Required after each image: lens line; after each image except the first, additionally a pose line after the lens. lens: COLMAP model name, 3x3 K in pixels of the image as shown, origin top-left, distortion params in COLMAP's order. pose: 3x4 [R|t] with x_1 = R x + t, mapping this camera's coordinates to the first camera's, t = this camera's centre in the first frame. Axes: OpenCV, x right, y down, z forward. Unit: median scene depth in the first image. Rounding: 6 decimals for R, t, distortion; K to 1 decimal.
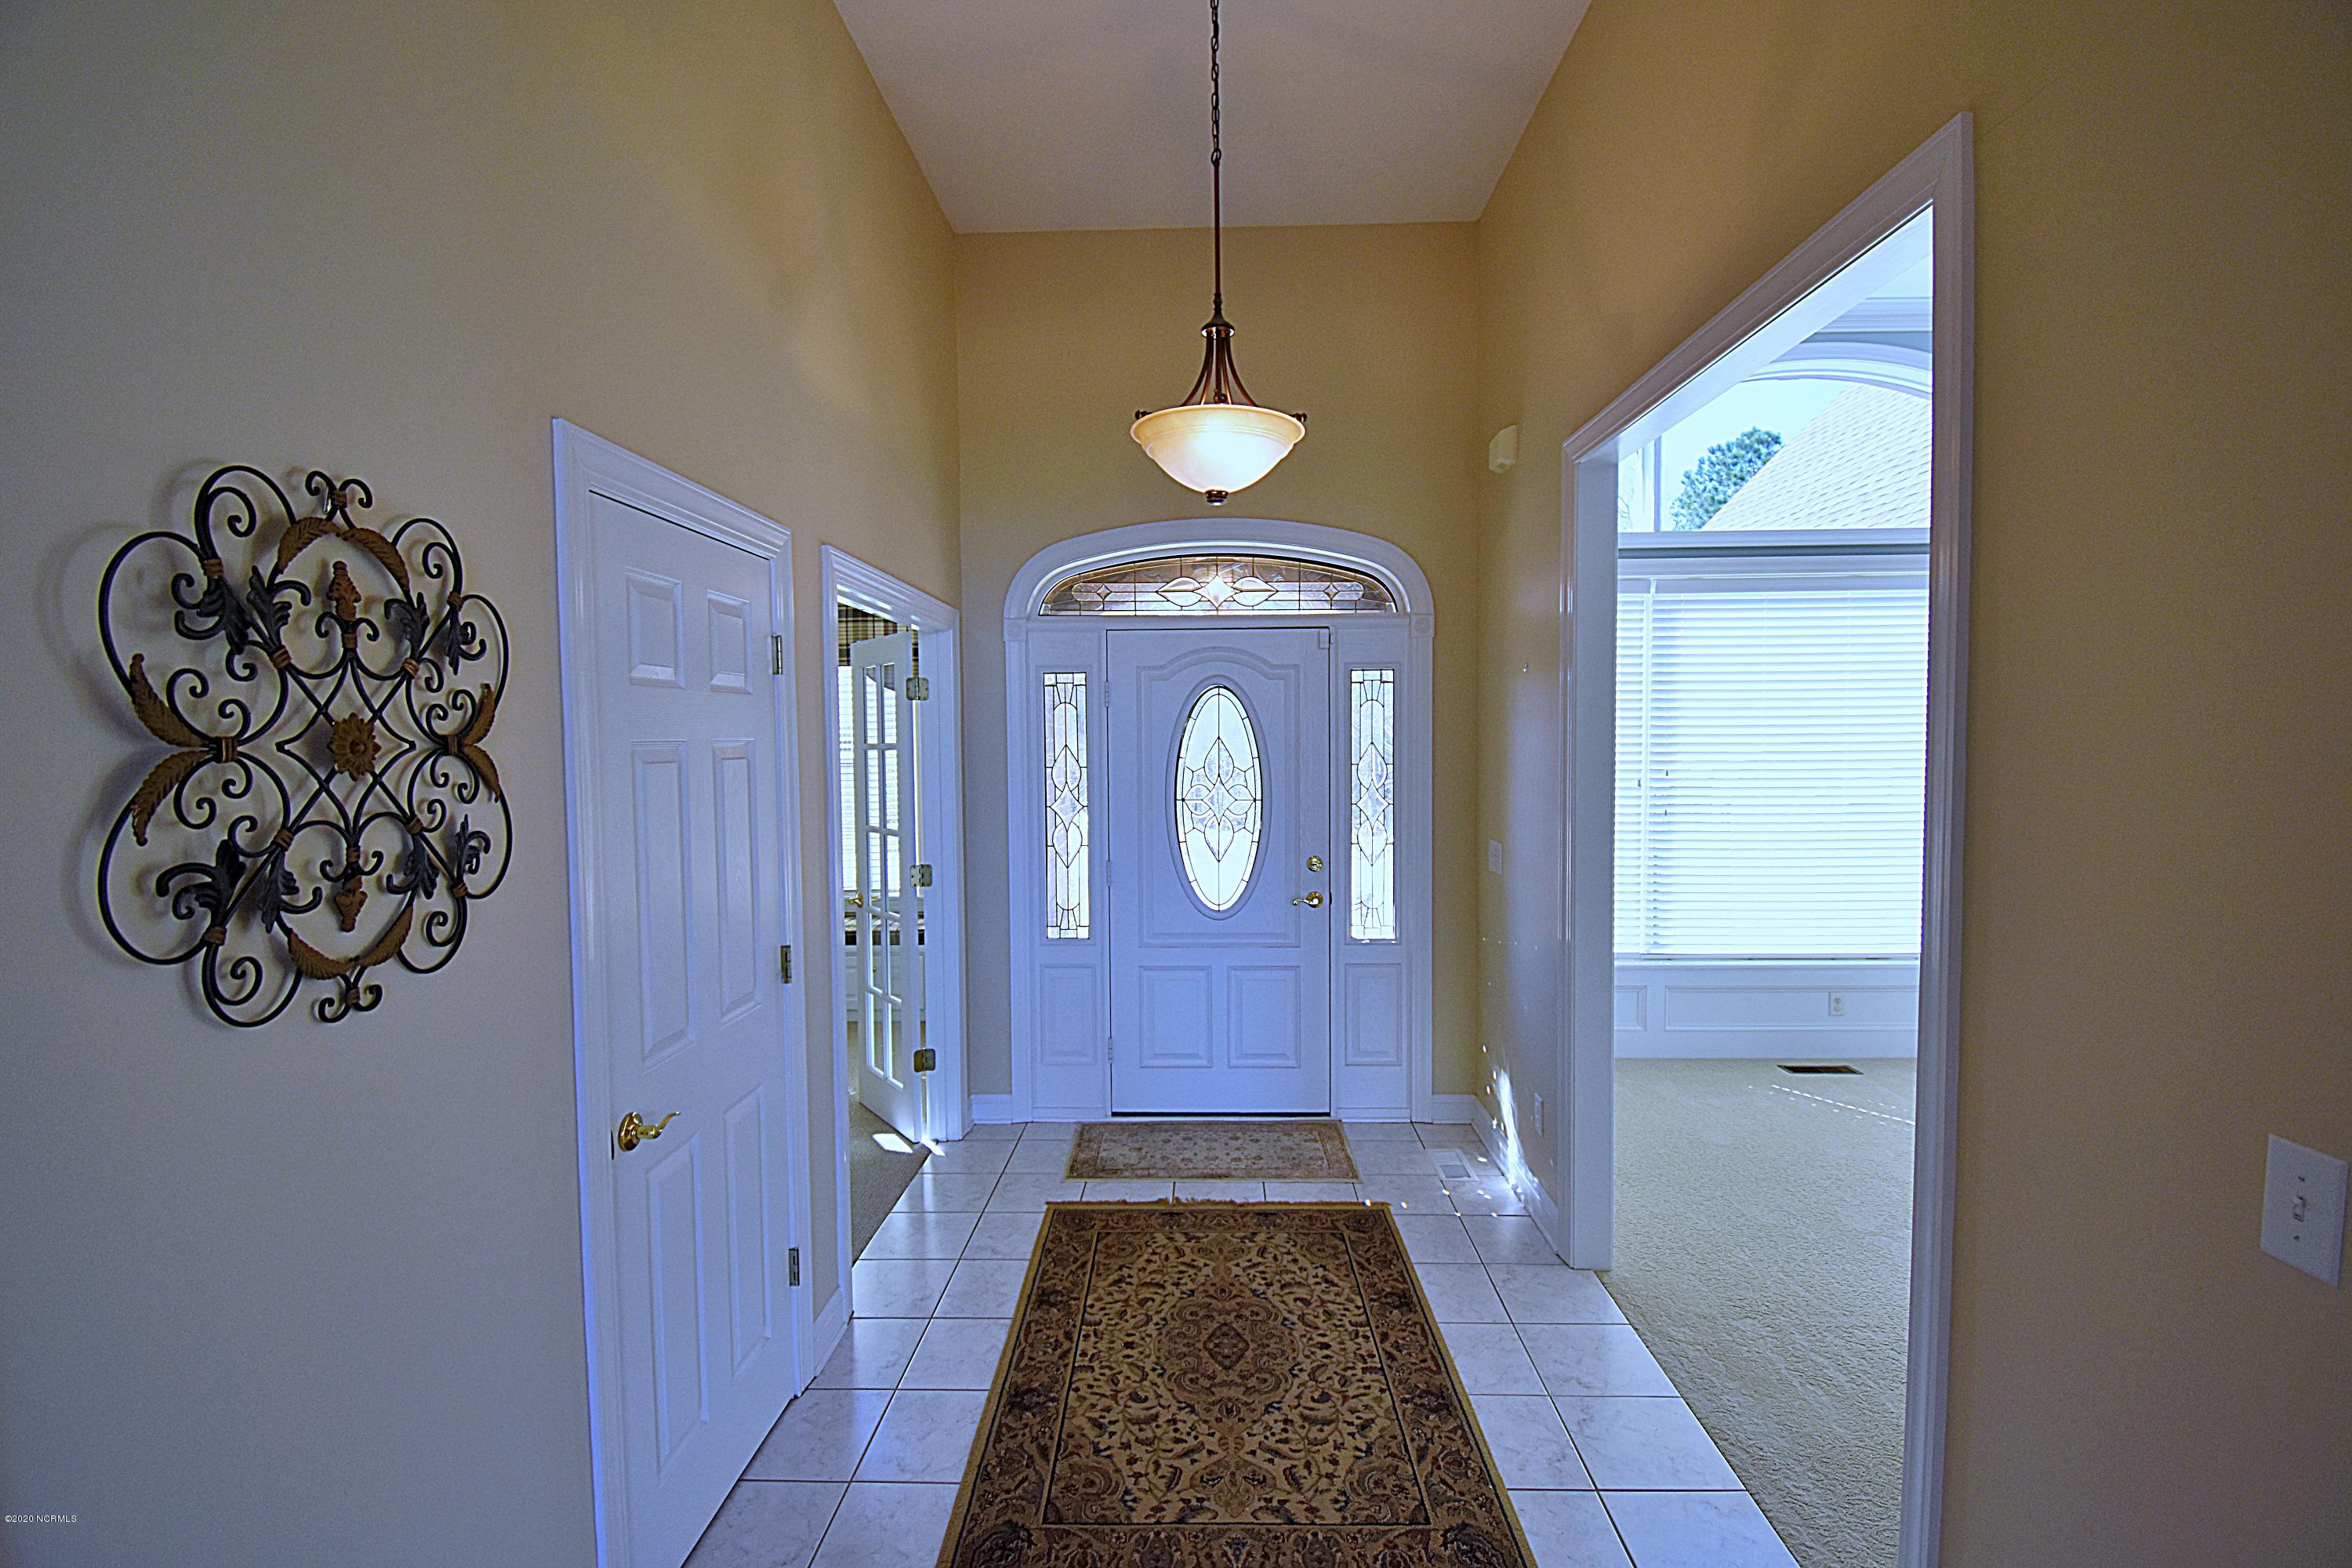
lens RADIAL K [[1029.4, 0, 1176.0], [0, 1029.4, 784.0], [0, 0, 1]] dist [-0.000189, -0.000287]
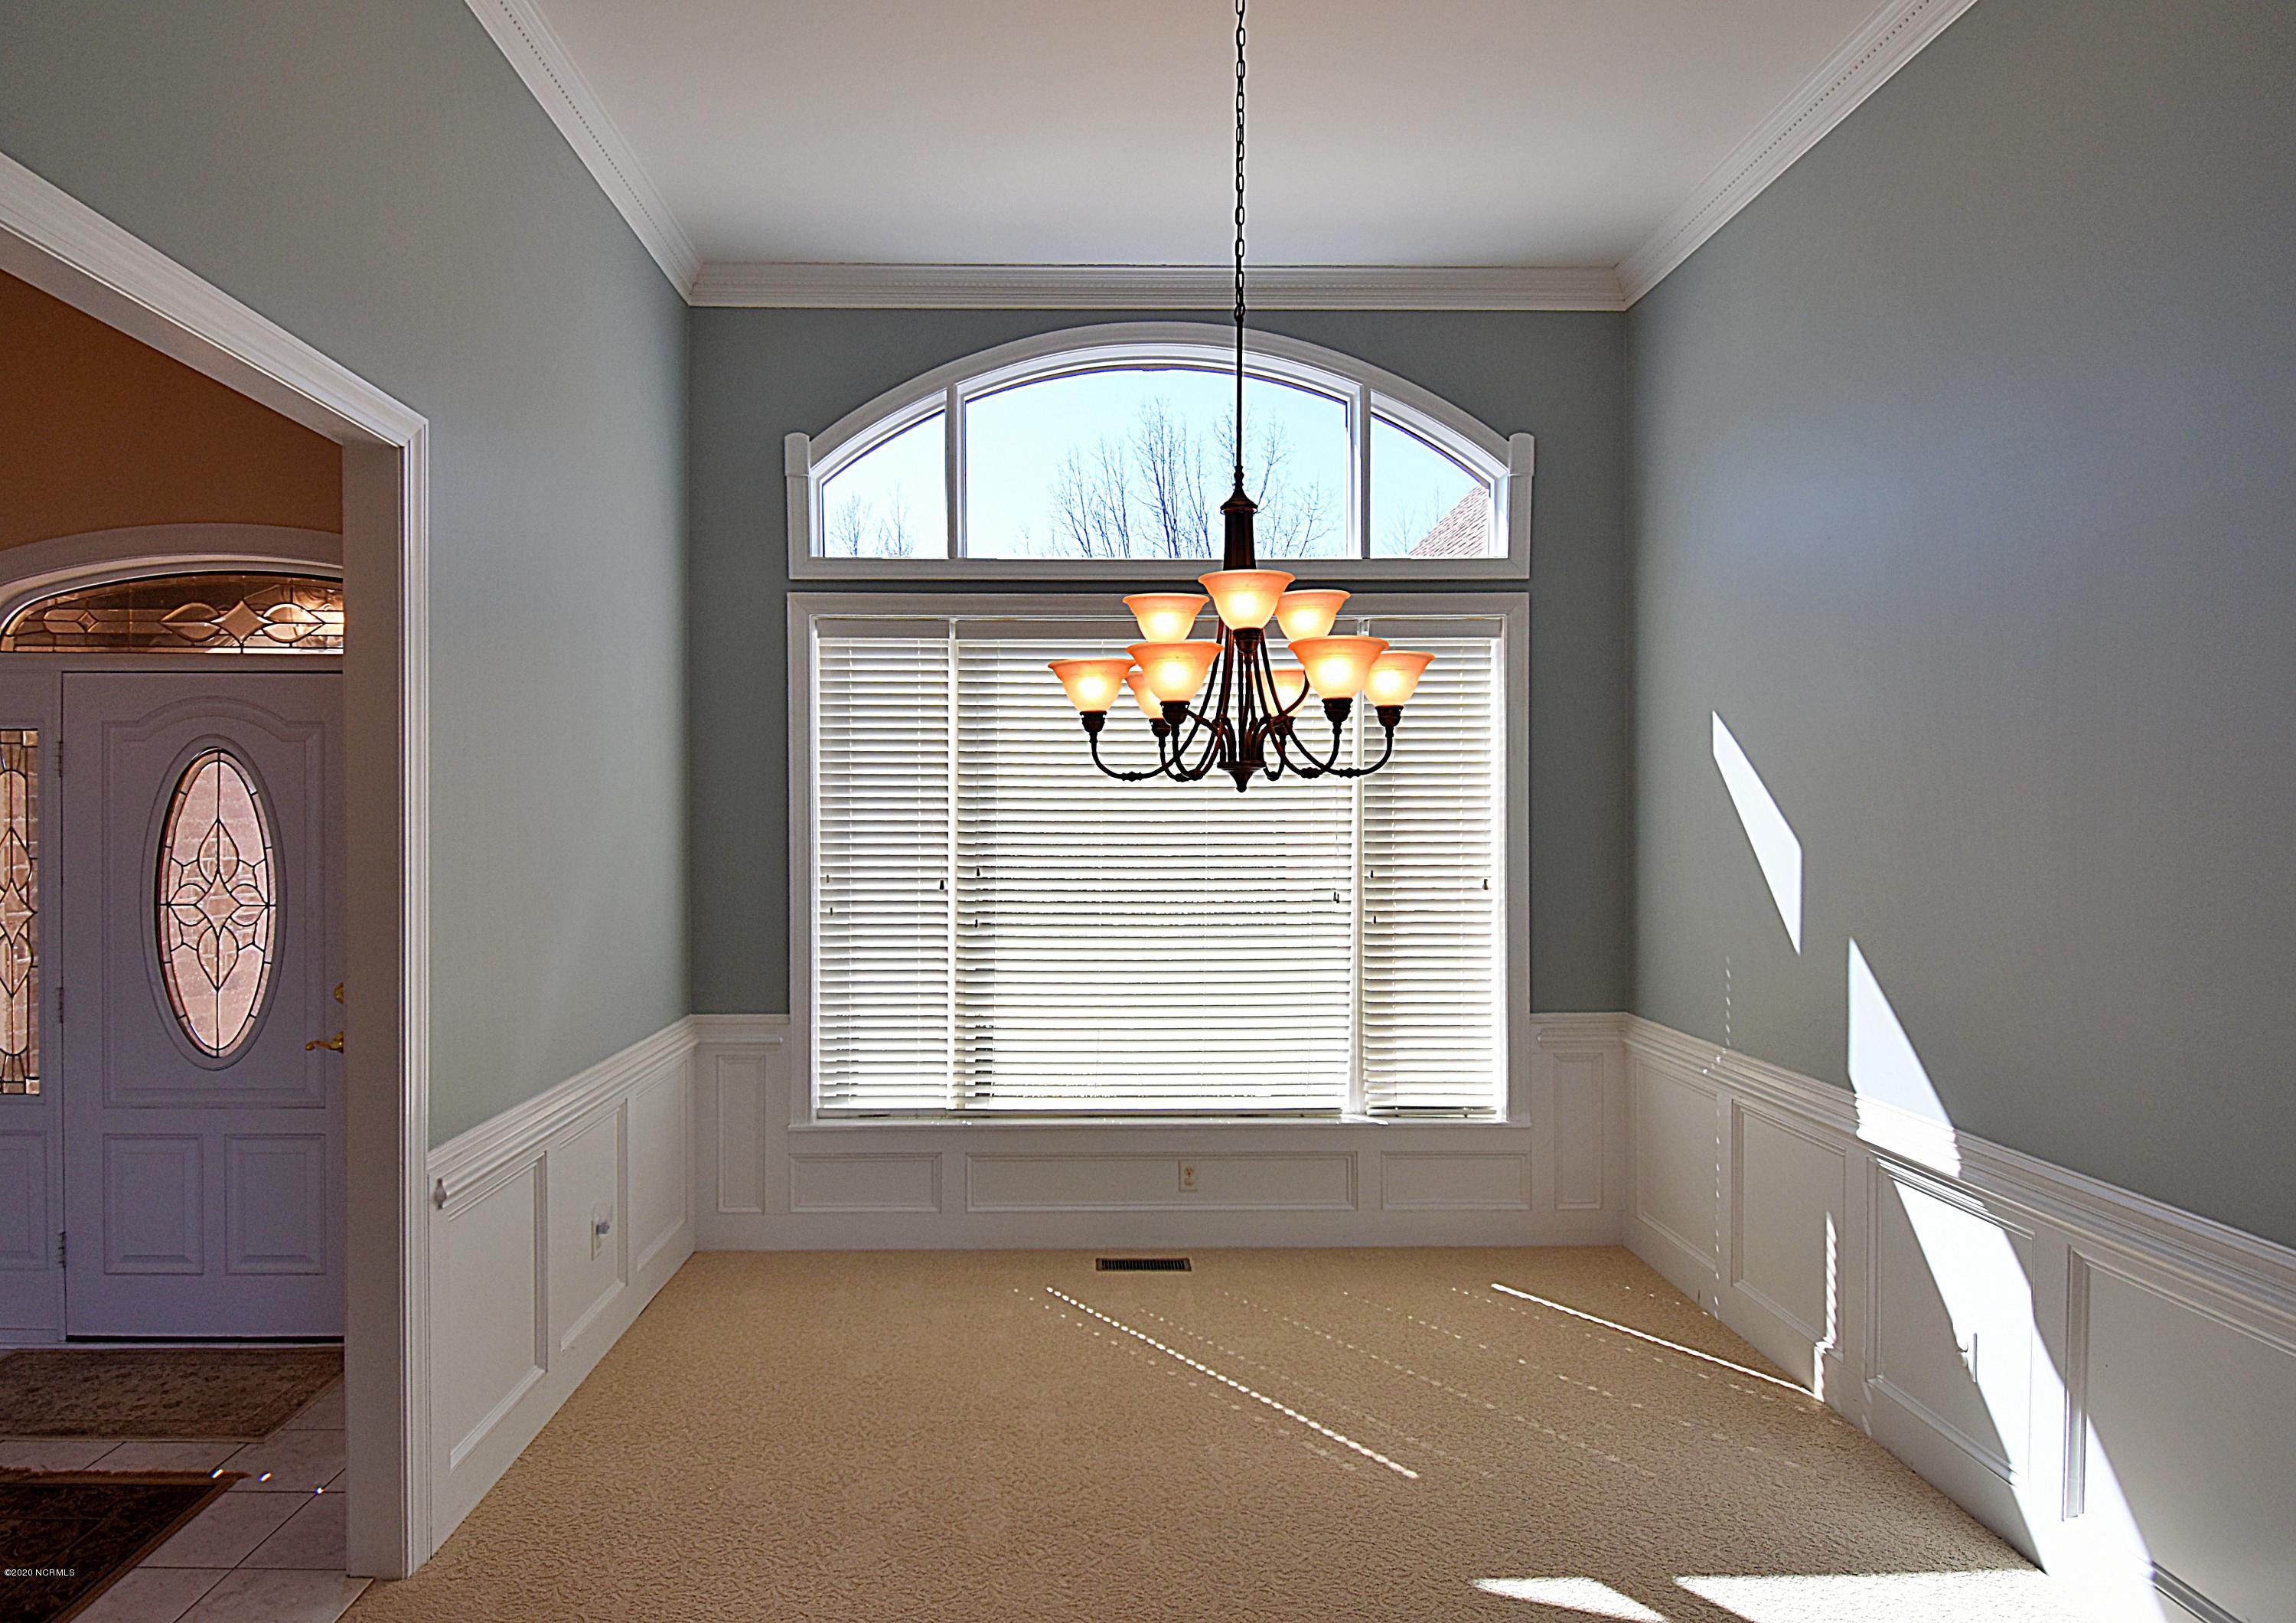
lens RADIAL K [[1317.0, 0, 1148.0], [0, 1317.0, 811.5], [0, 0, 1]] dist [-0.002730, -0.014855]
pose [[0.996718, 0.015197, 0.079517, 0.621637], [-0.012357, 0.999272, -0.036092, -0.024989], [-0.080007, 0.034990, 0.996180, 0.020413]]
